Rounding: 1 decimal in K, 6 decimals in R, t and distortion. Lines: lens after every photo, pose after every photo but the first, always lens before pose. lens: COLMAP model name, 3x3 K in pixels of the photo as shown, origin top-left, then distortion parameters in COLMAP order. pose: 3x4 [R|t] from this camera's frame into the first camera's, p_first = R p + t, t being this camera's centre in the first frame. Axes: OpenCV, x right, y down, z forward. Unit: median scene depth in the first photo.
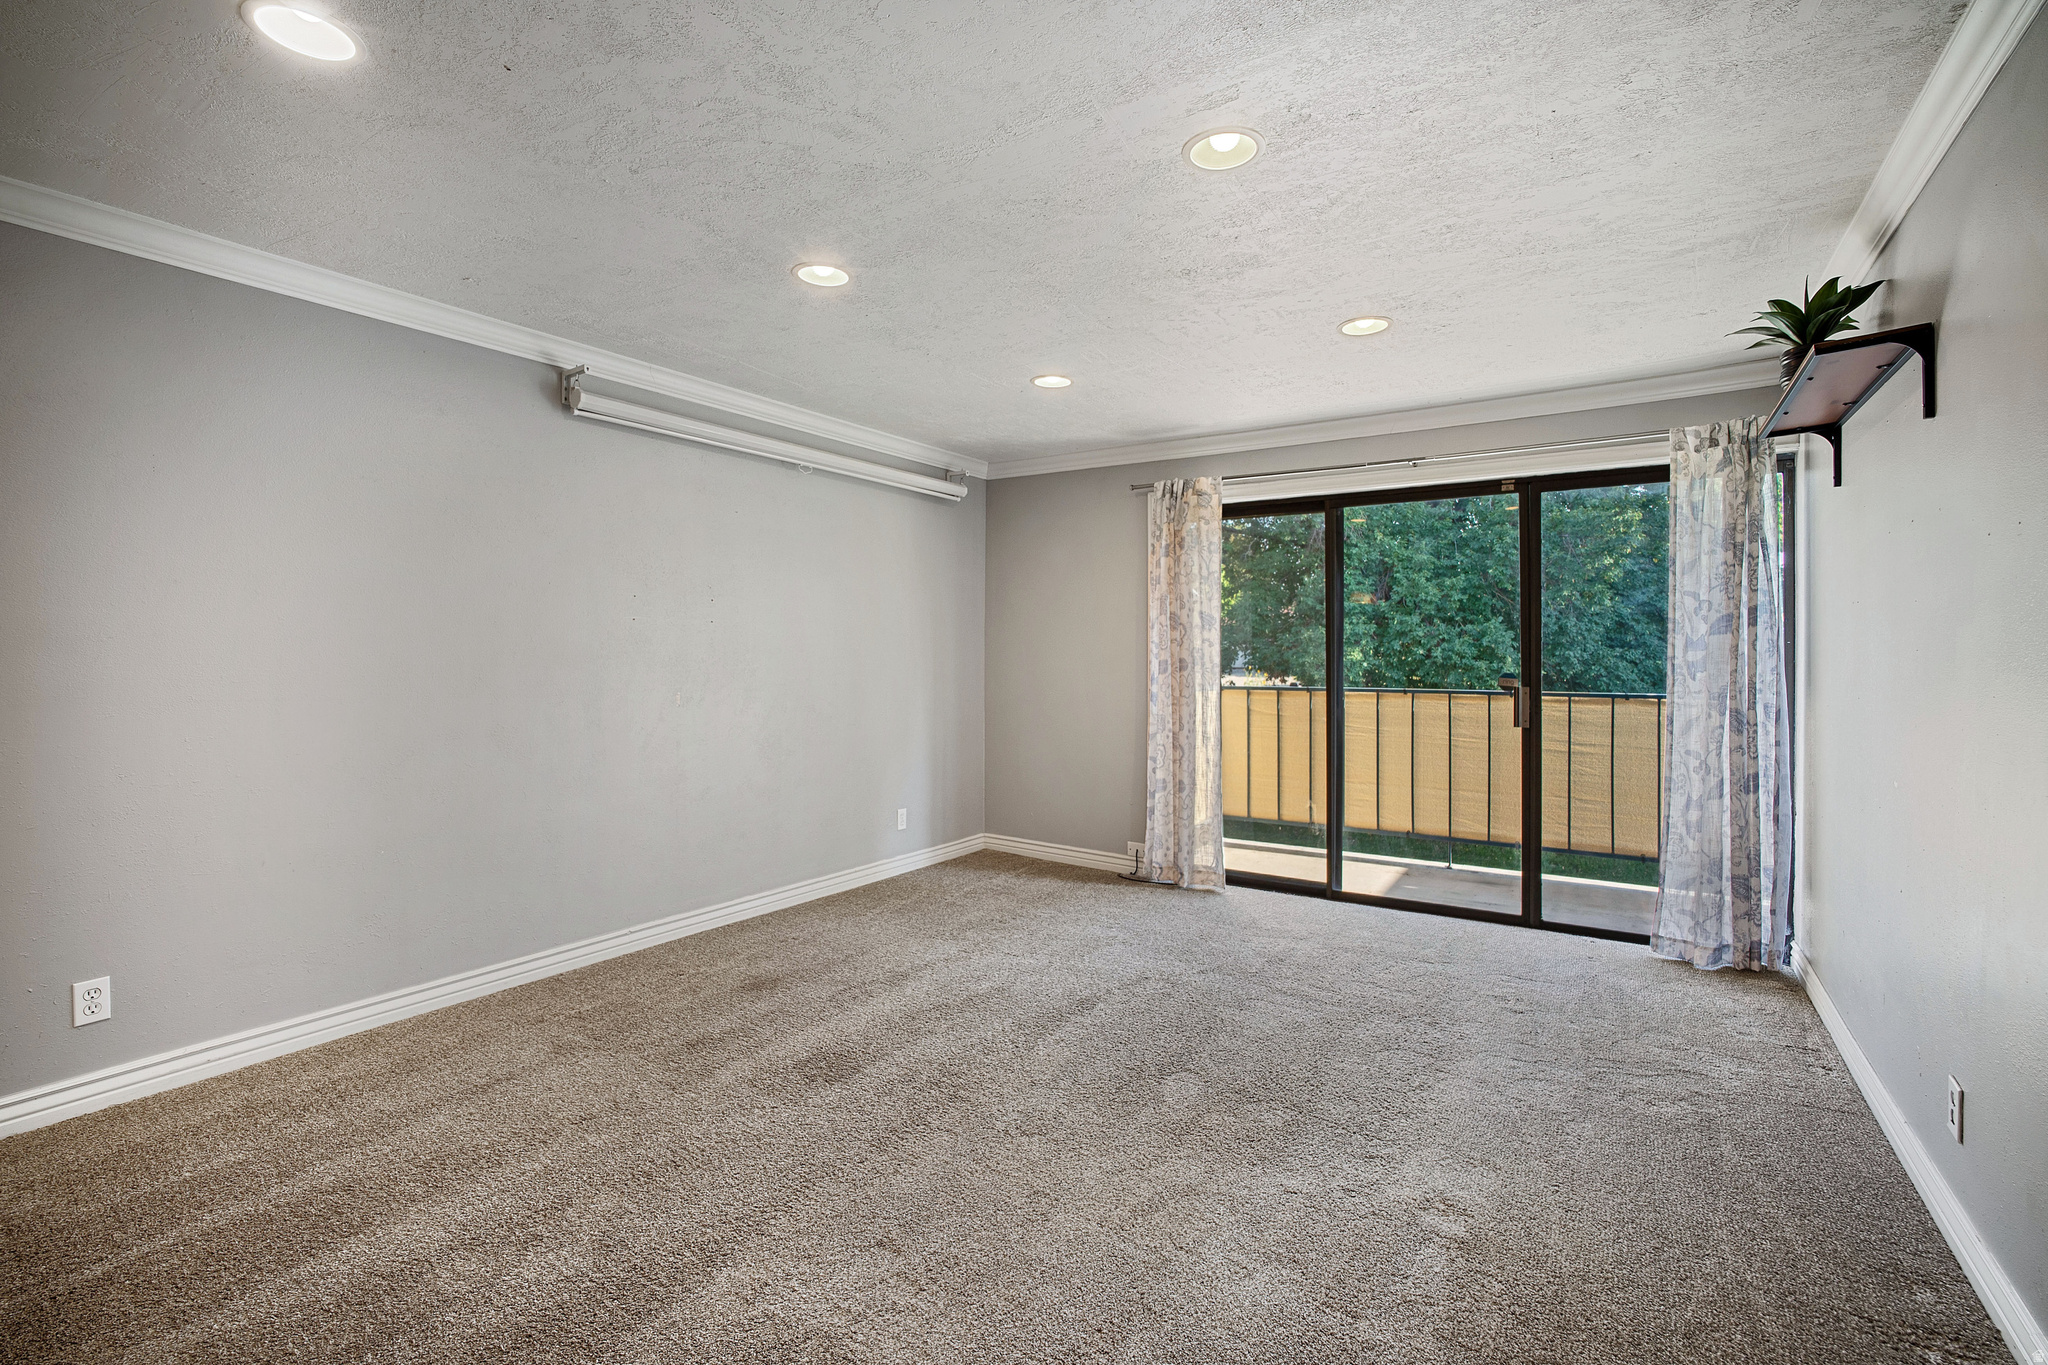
lens RADIAL K [[909.1, 0, 1014.3], [0, 909.1, 645.6], [0, 0, 1]] dist [-0.001015, 0.000099]
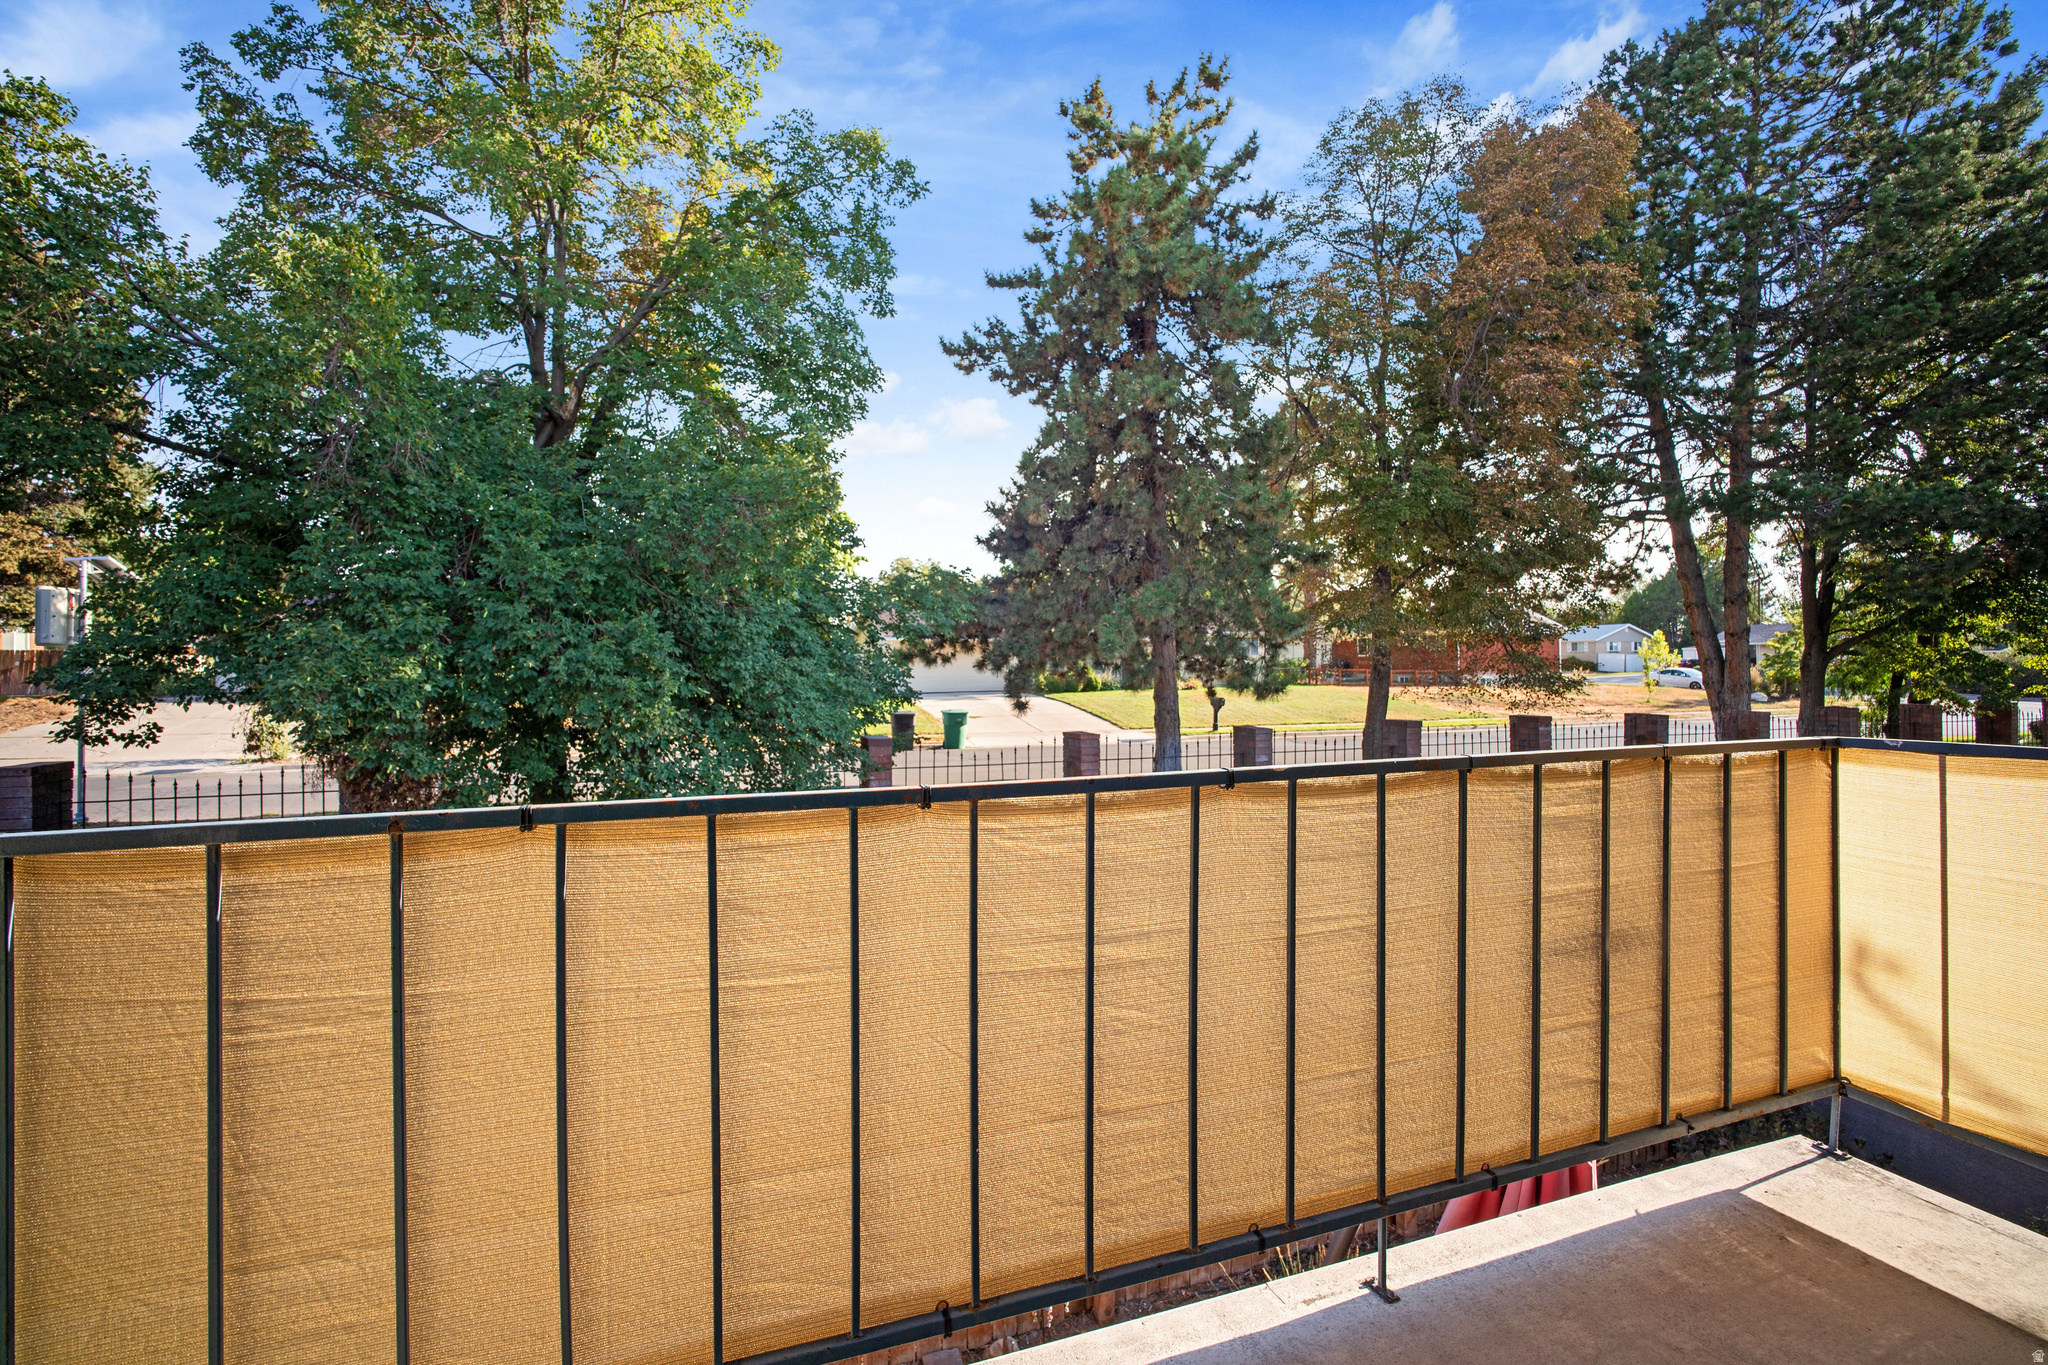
lens RADIAL K [[909.1, 0, 1014.3], [0, 909.1, 645.6], [0, 0, 1]] dist [-0.001015, 0.000099]
pose [[0.600899, 0.008296, 0.799282, 0.158726], [0.005426, 0.999881, -0.014457, 0.005089], [-0.799307, 0.013024, 0.600782, 0.382167]]
